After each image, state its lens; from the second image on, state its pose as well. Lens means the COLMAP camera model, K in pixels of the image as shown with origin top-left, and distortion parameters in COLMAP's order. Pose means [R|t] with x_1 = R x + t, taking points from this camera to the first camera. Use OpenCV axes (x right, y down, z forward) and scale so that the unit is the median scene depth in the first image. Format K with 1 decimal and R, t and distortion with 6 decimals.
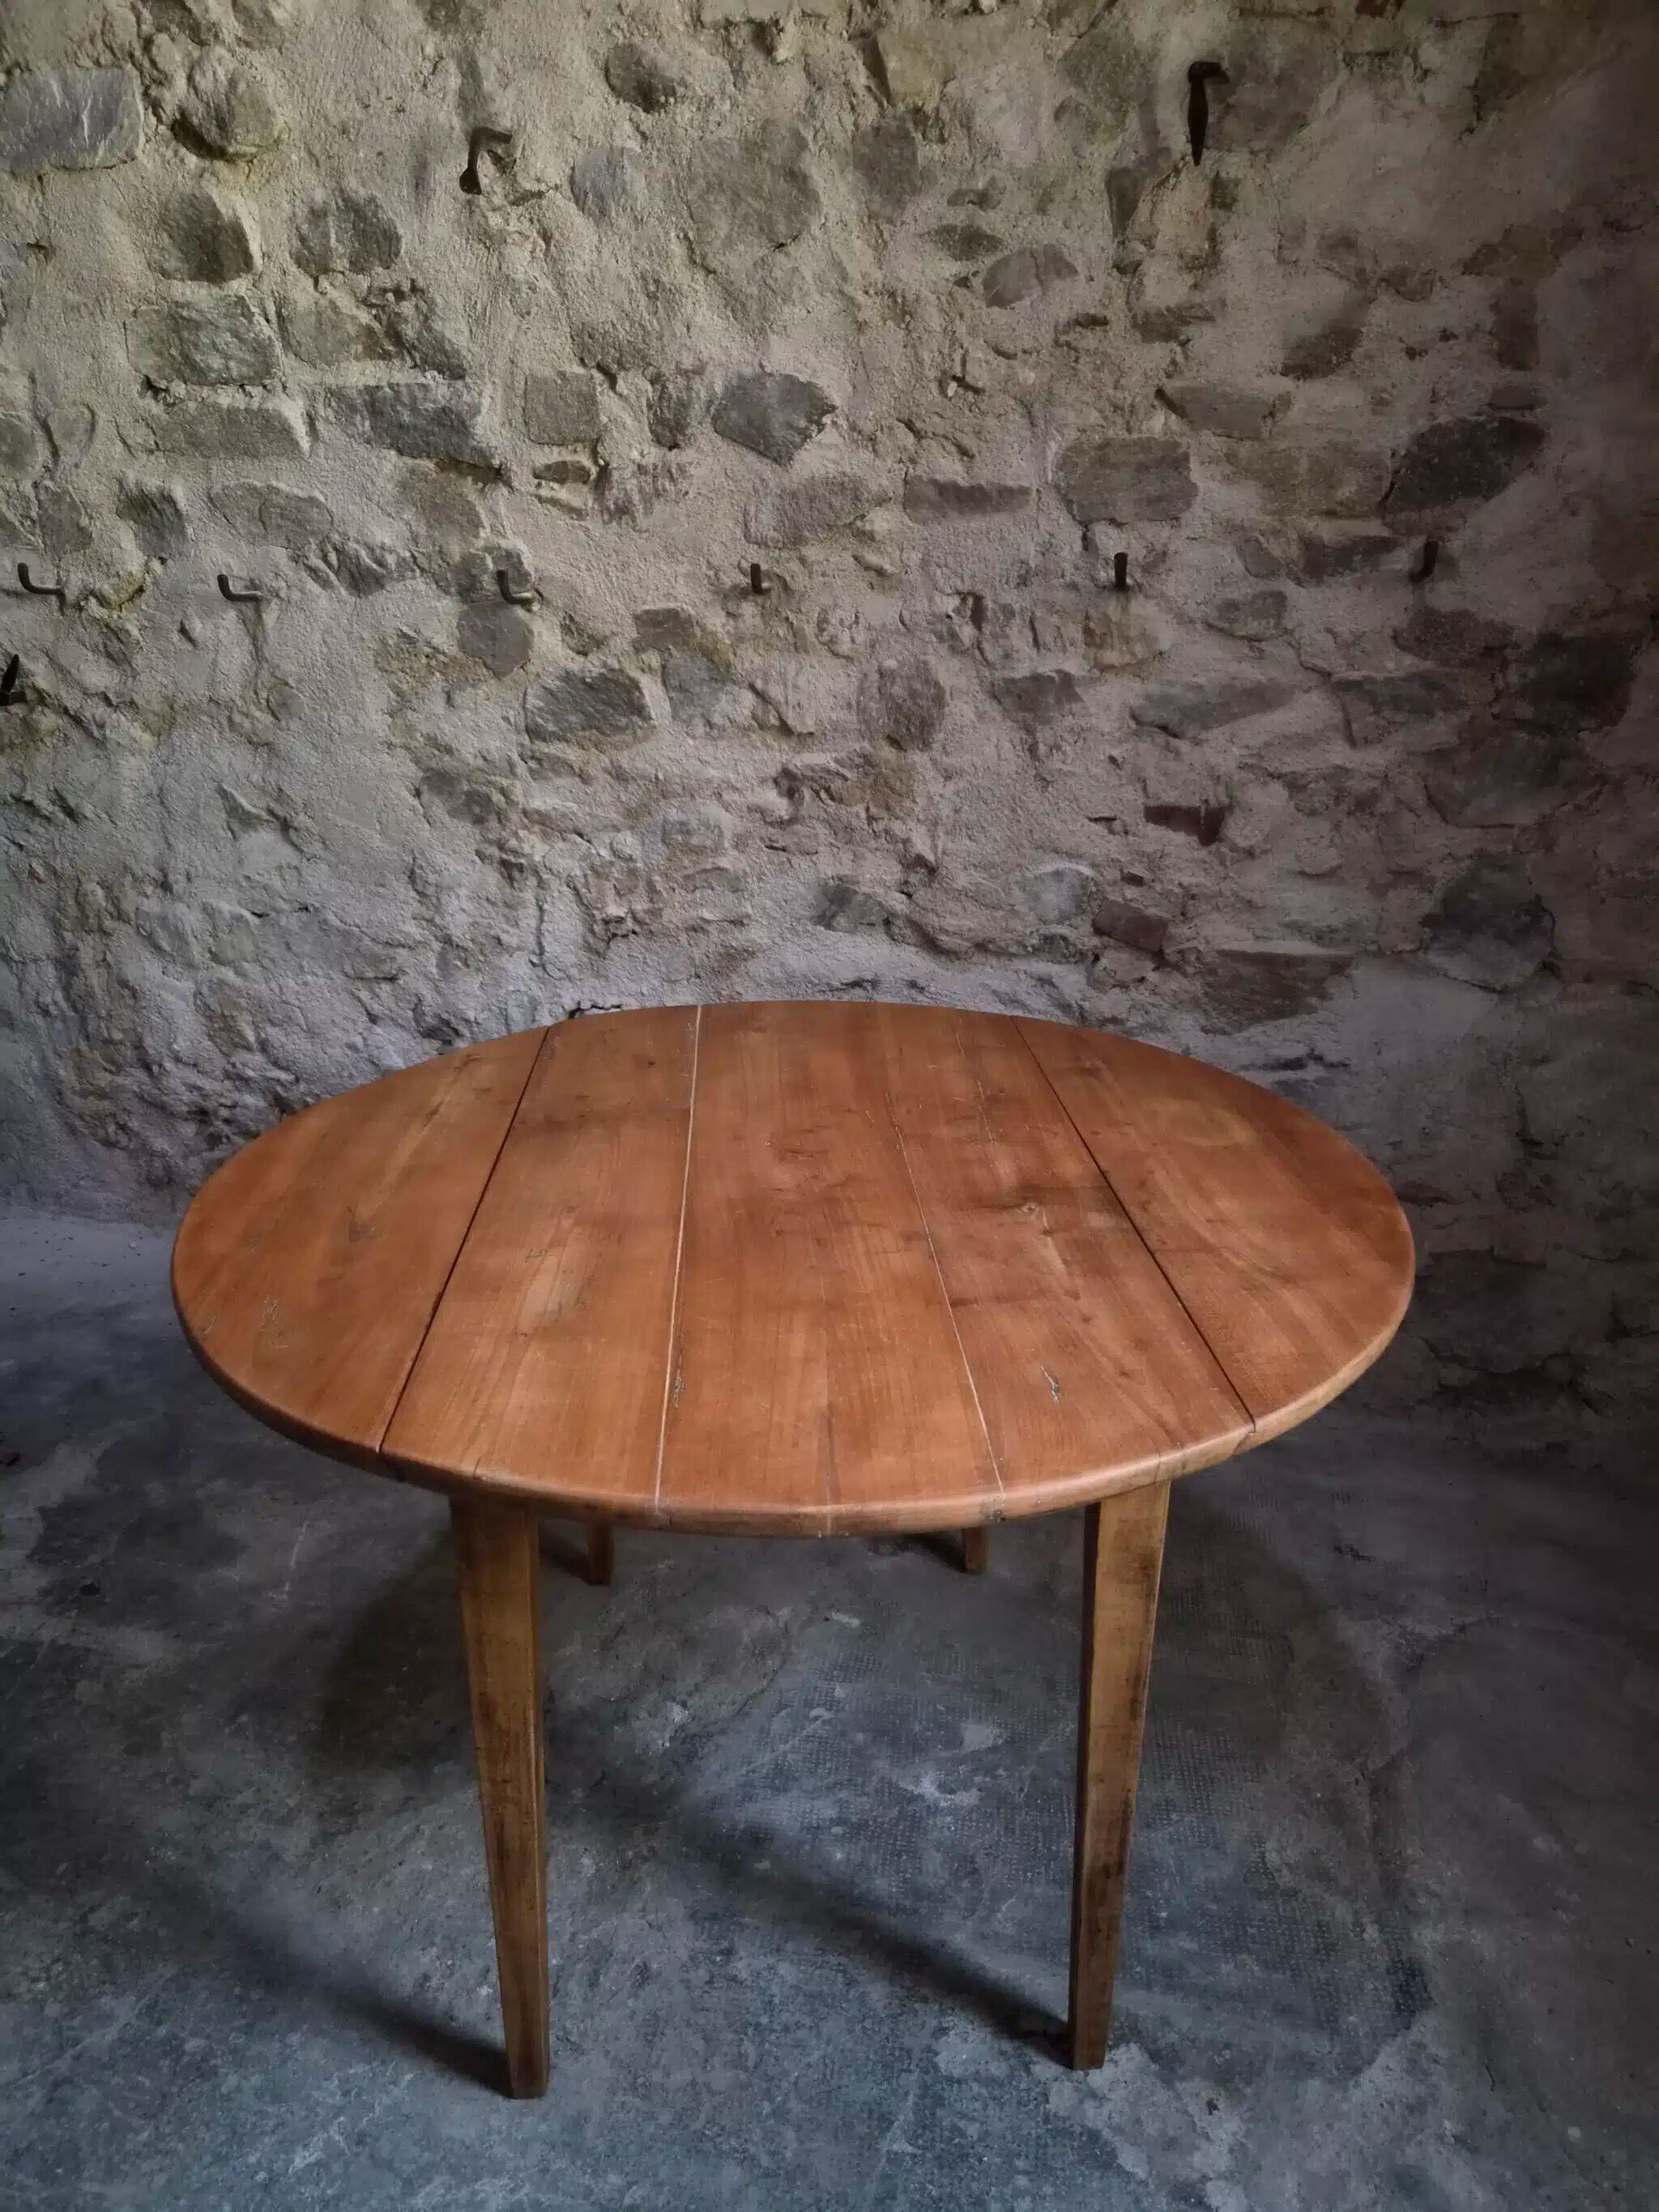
lens RADIAL K [[1469.6, 0, 841.1], [0, 1469.6, 1122.4], [0, 0, 1]] dist [0.062604, -0.049124]
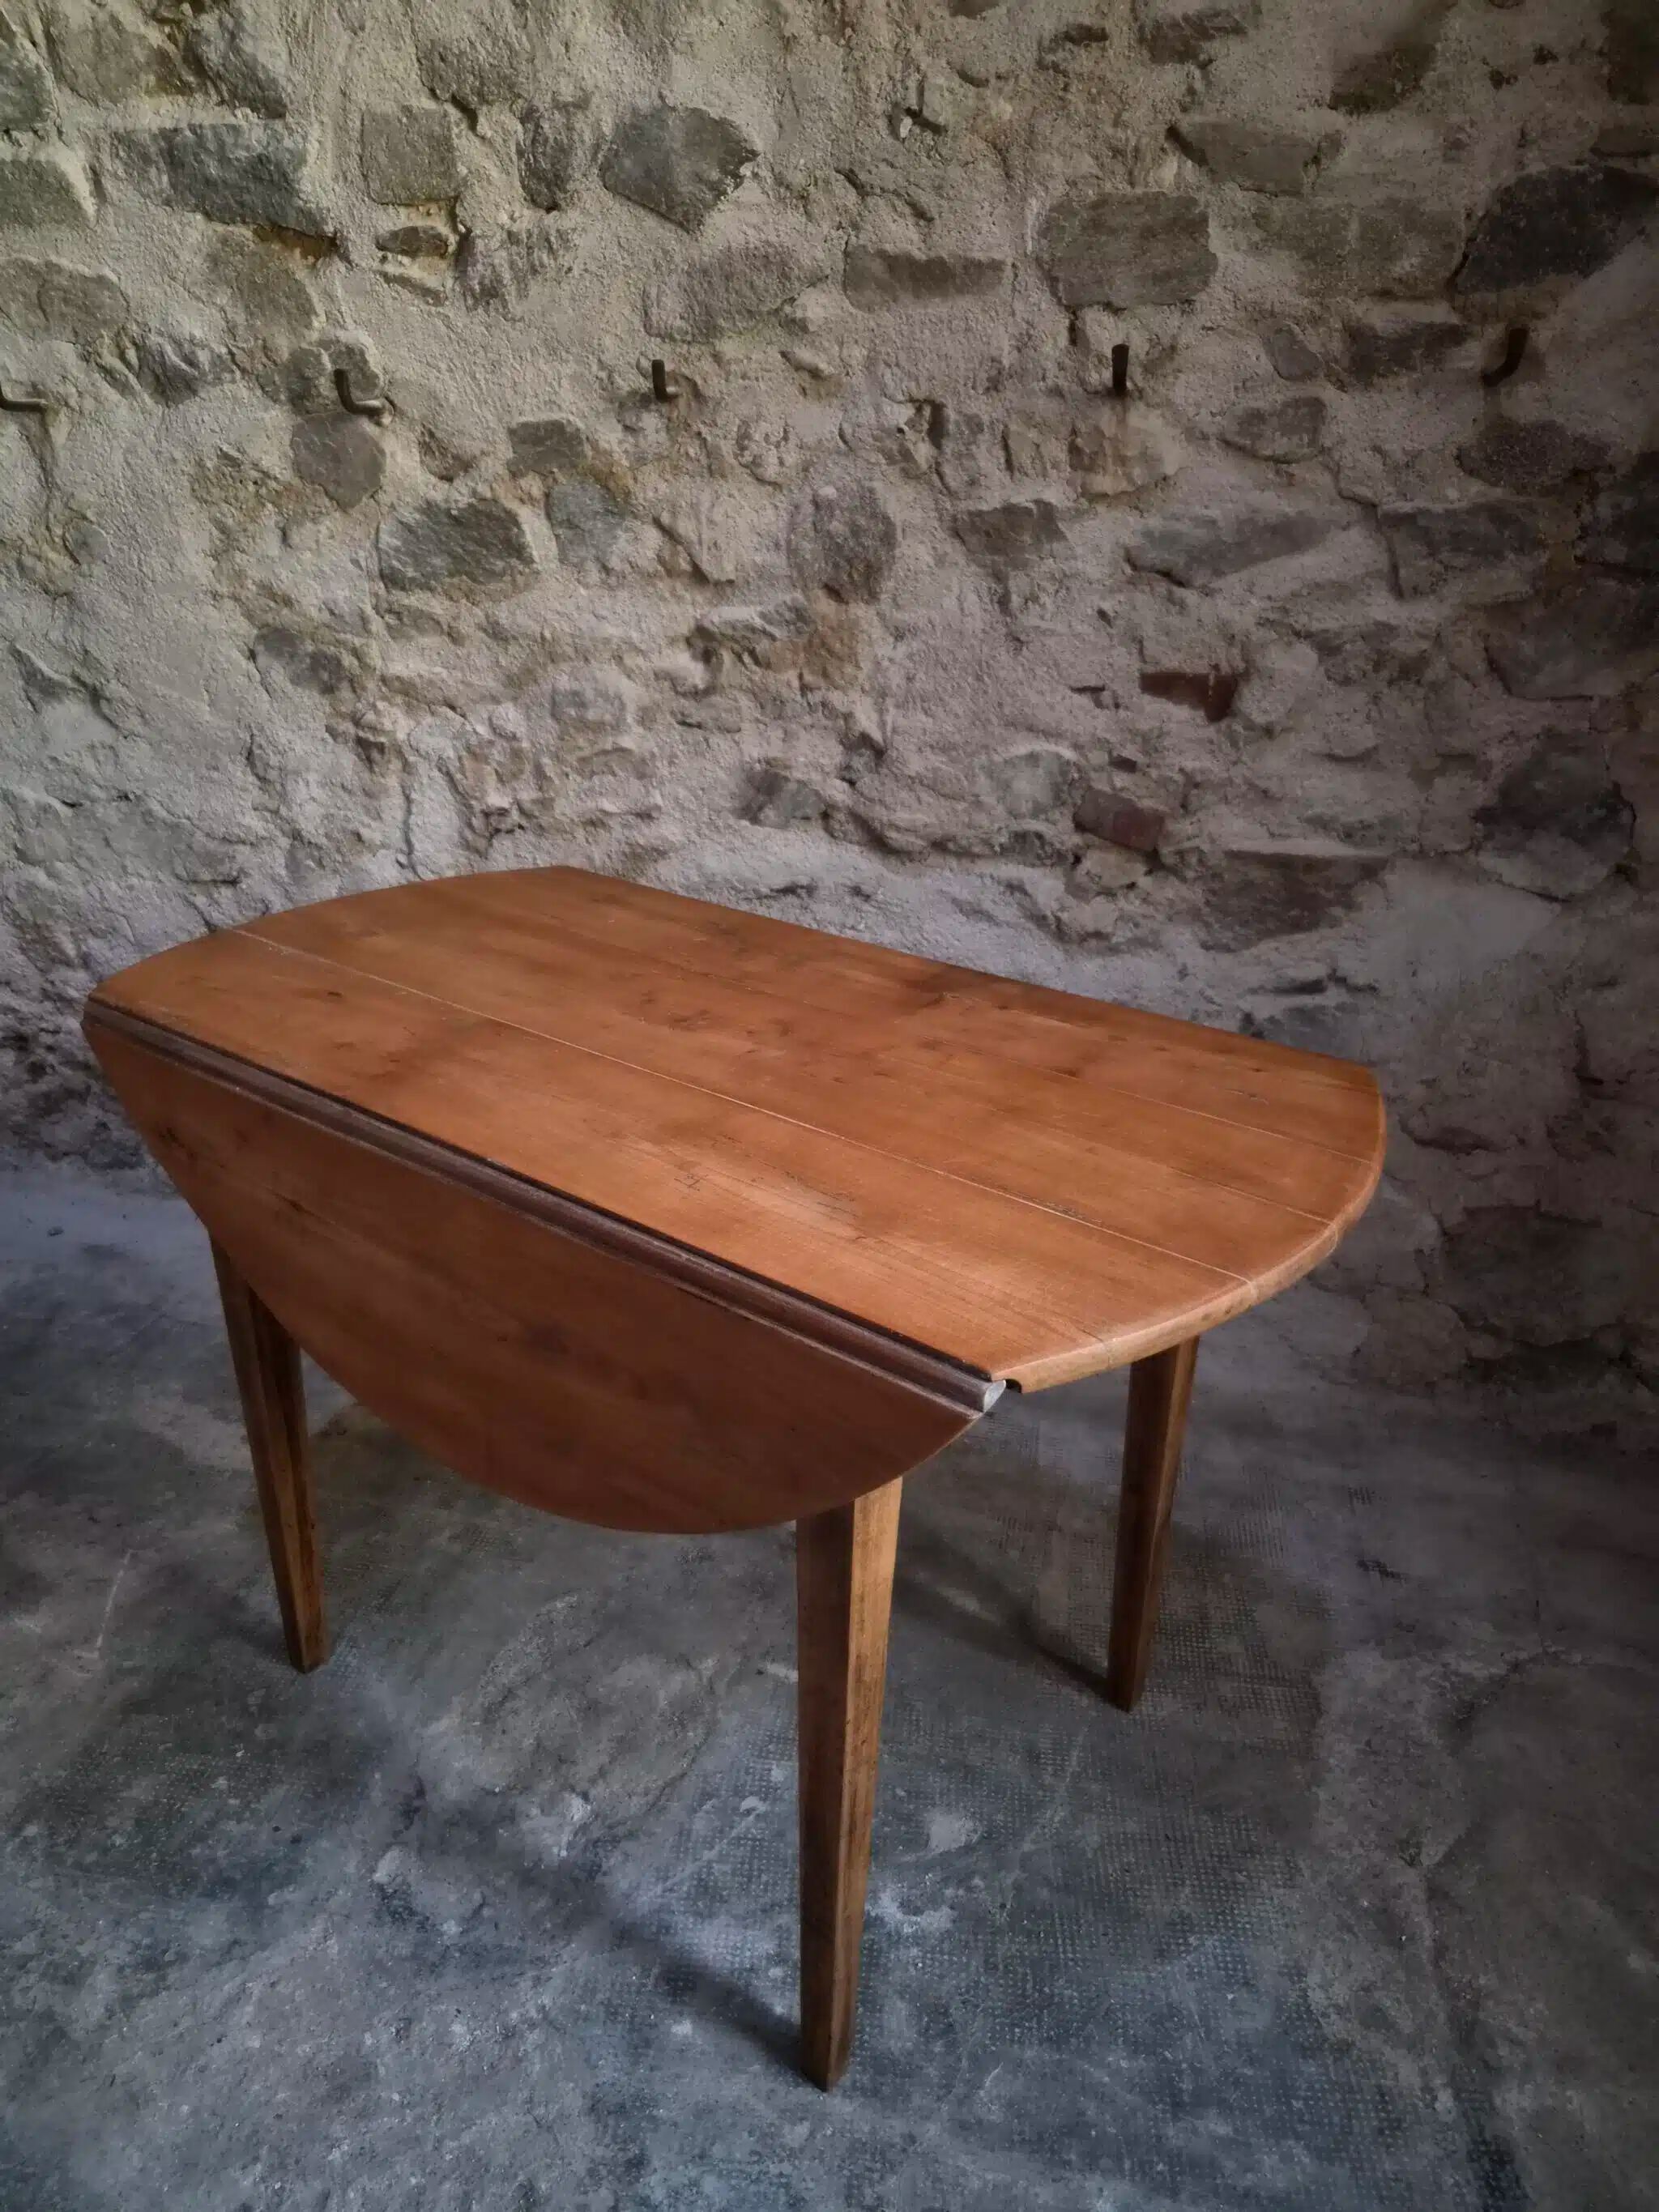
lens RADIAL K [[1479.6, 0, 822.7], [0, 1479.6, 1113.2], [0, 0, 1]] dist [0.057672, -0.045800]
pose [[0.999320, -0.008558, 0.035872, -0.001674], [0.005938, 0.997350, 0.072506, -0.030688], [-0.036398, -0.072243, 0.996723, 0.160688]]
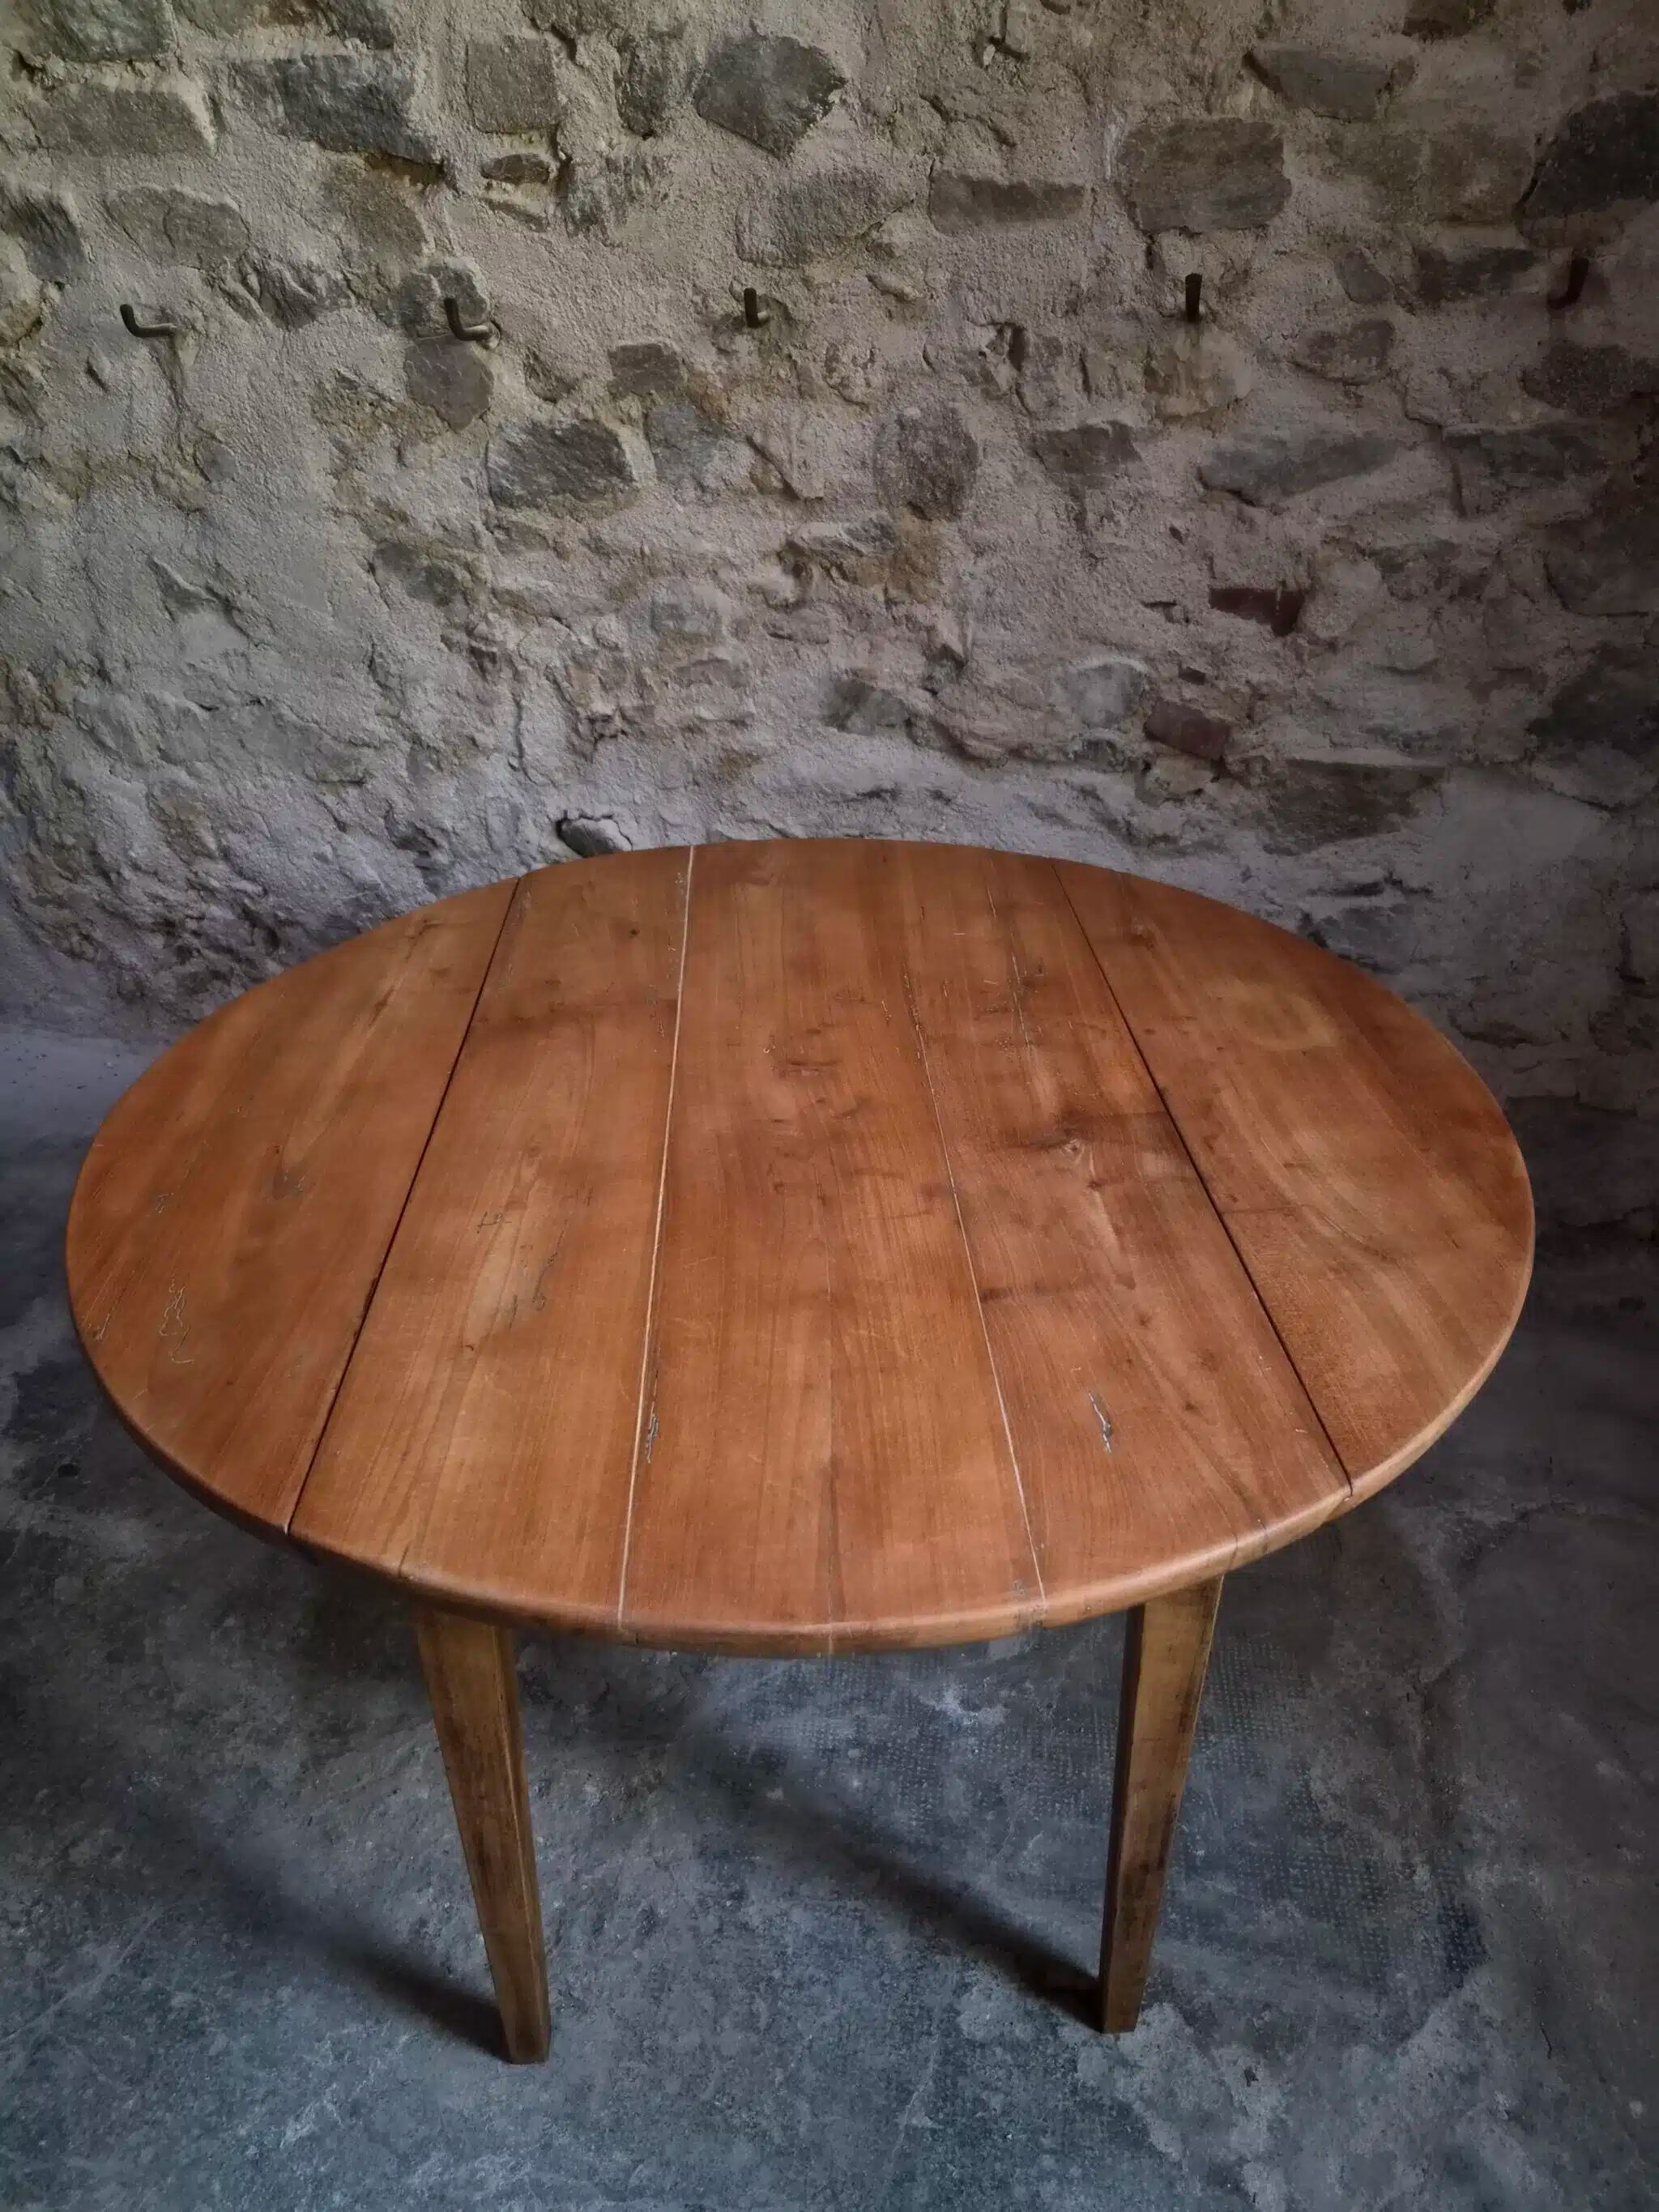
lens RADIAL K [[1473.2, 0, 843.1], [0, 1473.2, 1101.2], [0, 0, 1]] dist [0.057482, -0.045394]
pose [[0.999864, -0.004943, -0.015708, 0.005090], [0.007486, 0.986066, 0.166185, -0.063749], [0.014668, -0.166280, 0.985969, 0.095845]]
